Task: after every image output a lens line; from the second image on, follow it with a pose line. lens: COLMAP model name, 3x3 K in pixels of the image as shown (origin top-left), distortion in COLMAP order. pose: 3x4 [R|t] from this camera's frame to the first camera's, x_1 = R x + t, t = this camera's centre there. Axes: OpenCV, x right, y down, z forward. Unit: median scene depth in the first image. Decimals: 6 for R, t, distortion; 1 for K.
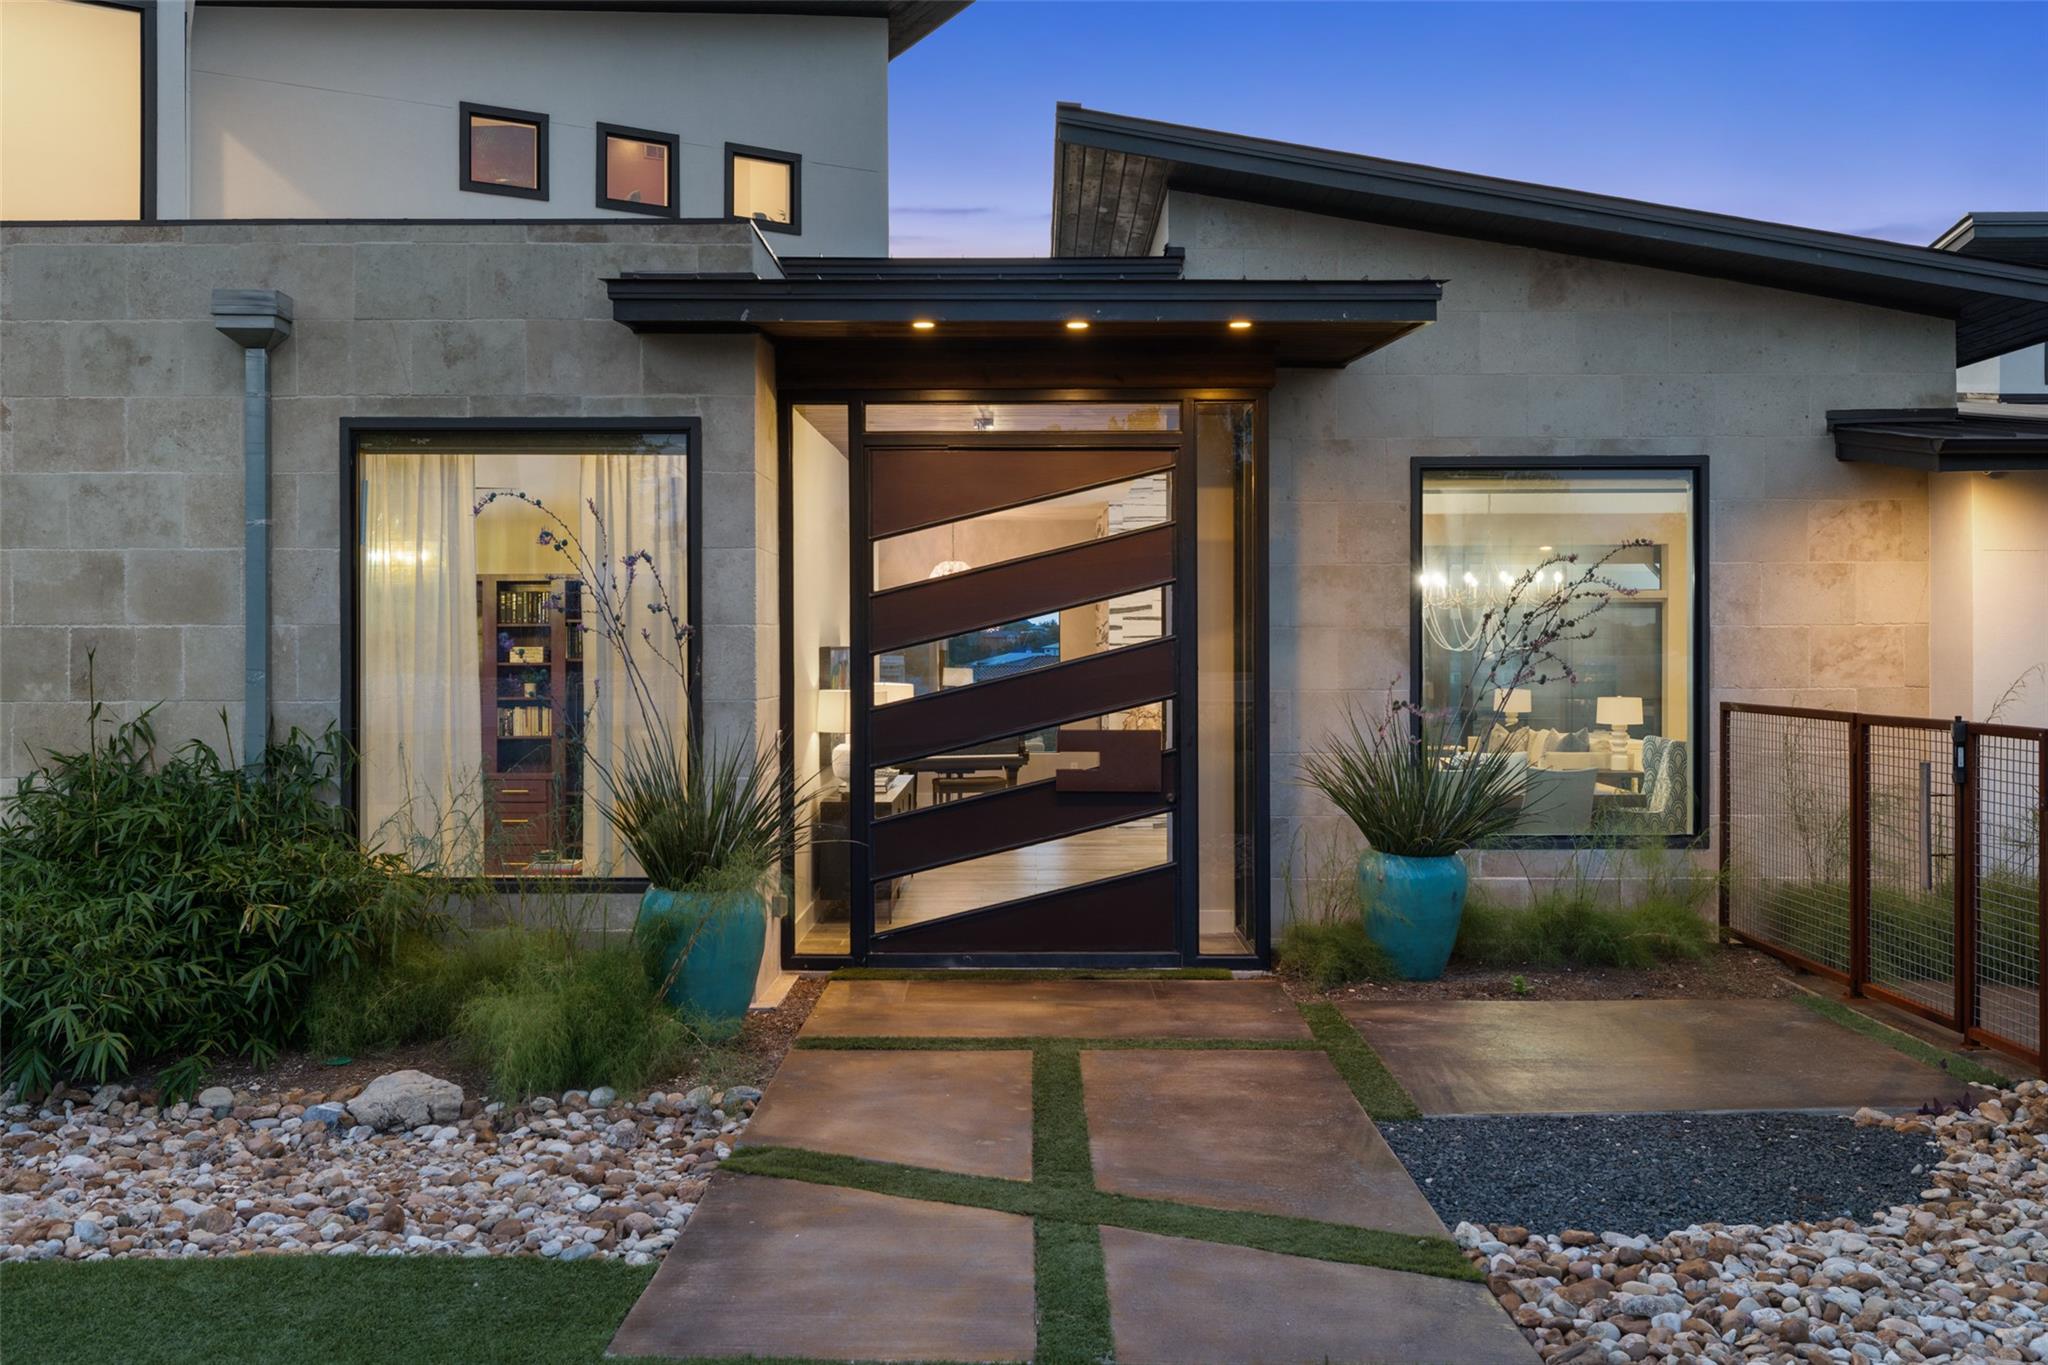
lens RADIAL K [[1717.7, 0, 1024.0], [0, 1717.7, 682.5], [0, 0, 1]] dist [0.004053, 0.001113]
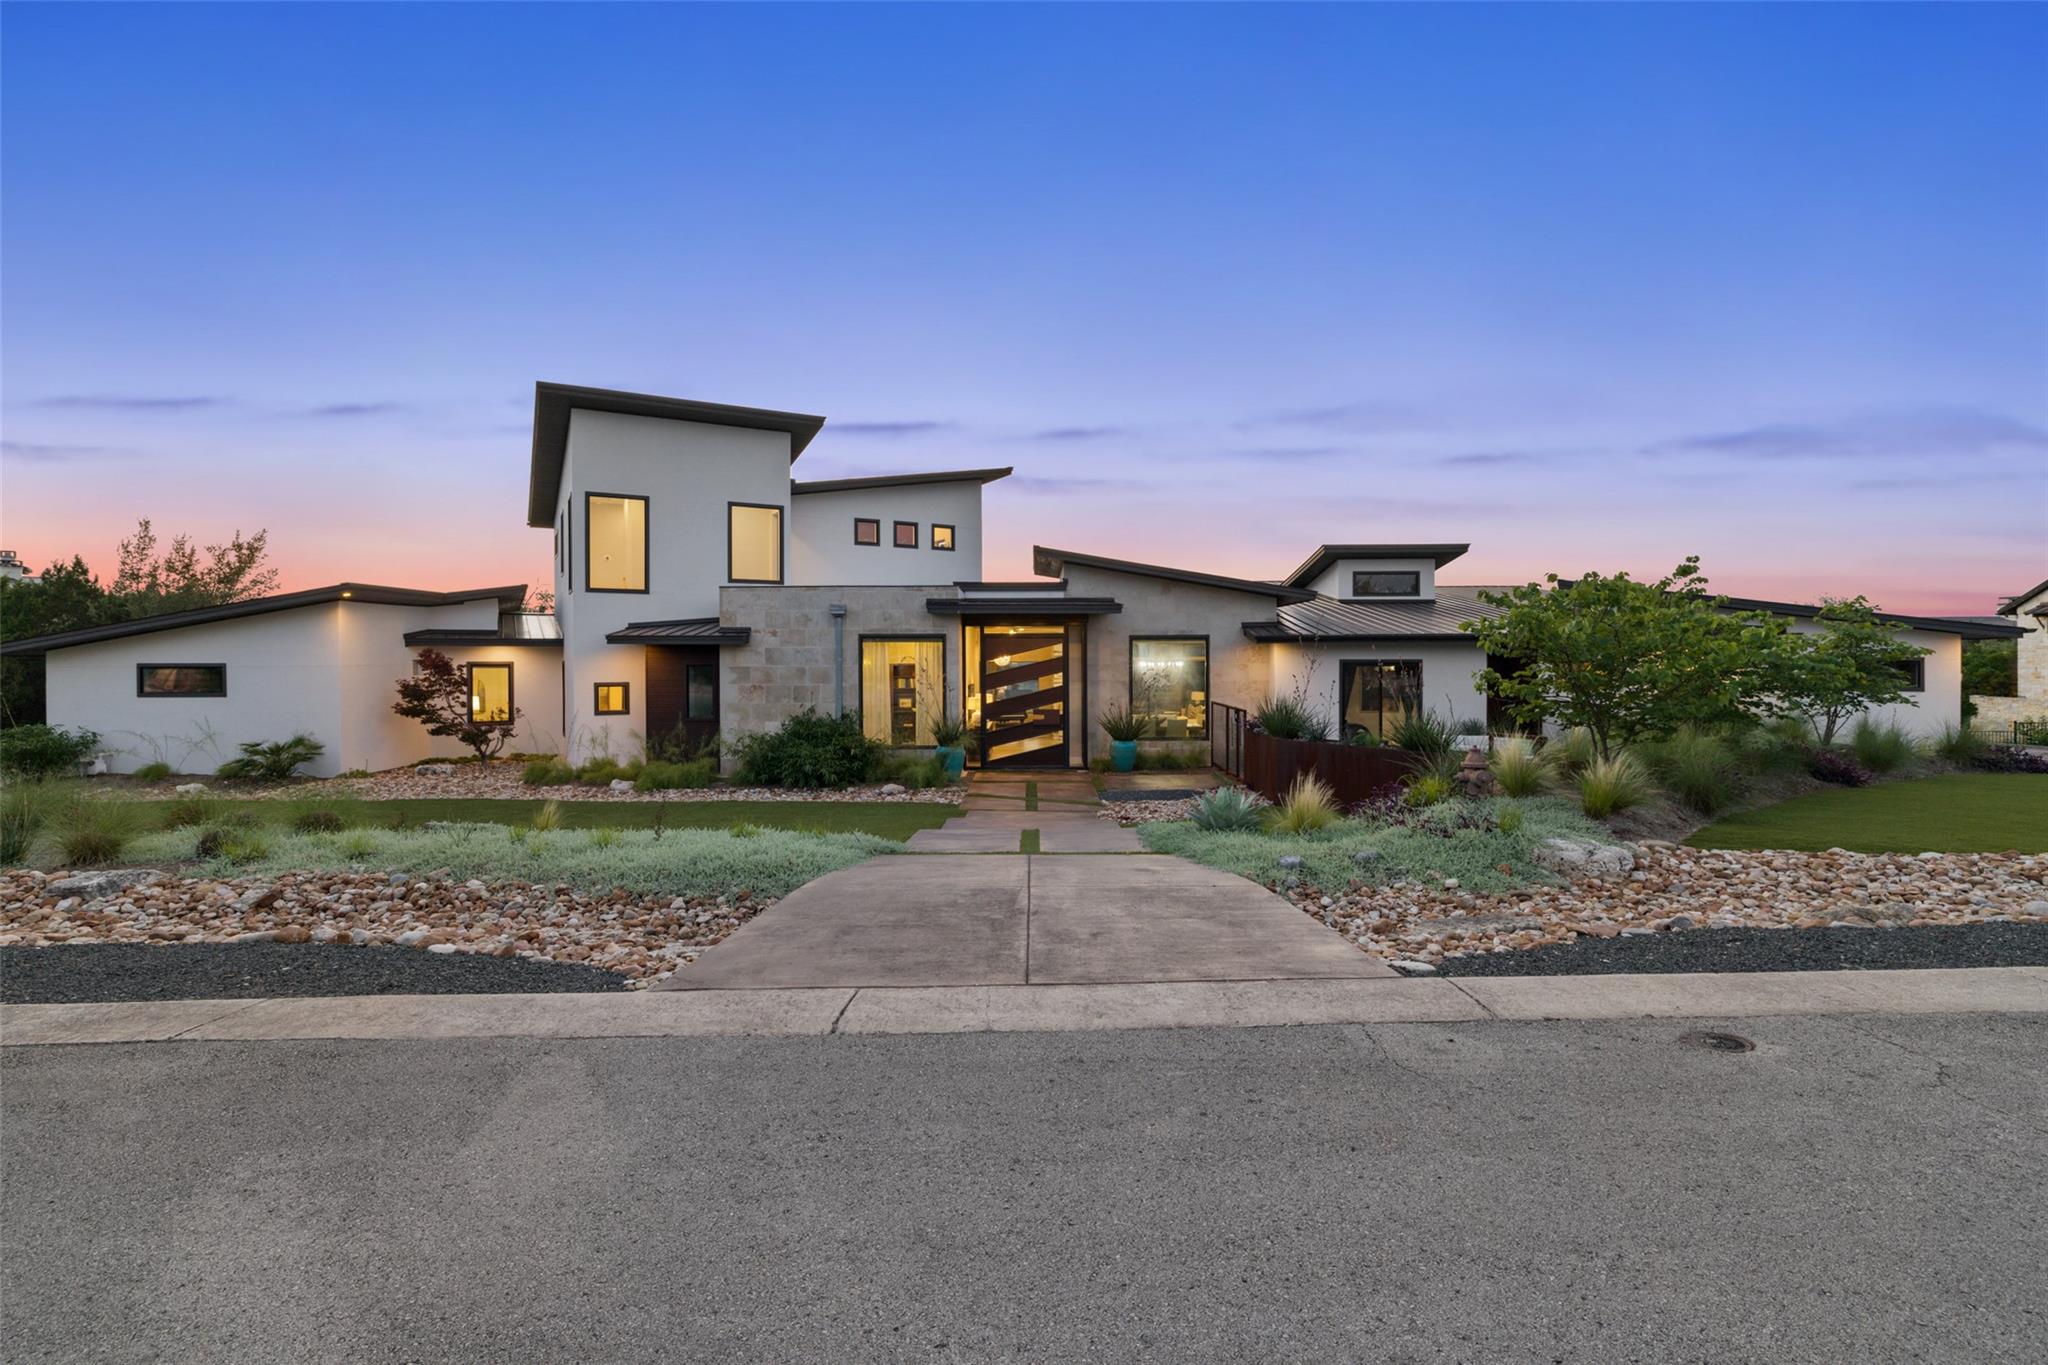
lens RADIAL K [[941.1, 0, 1024.0], [0, 941.1, 682.5], [0, 0, 1]] dist [-0.000131, -0.000004]
pose [[0.999988, -0.000812, -0.004846, 0.008426], [0.000854, 0.999962, 0.008623, -0.052700], [0.004839, -0.008627, 0.999951, -1.159685]]
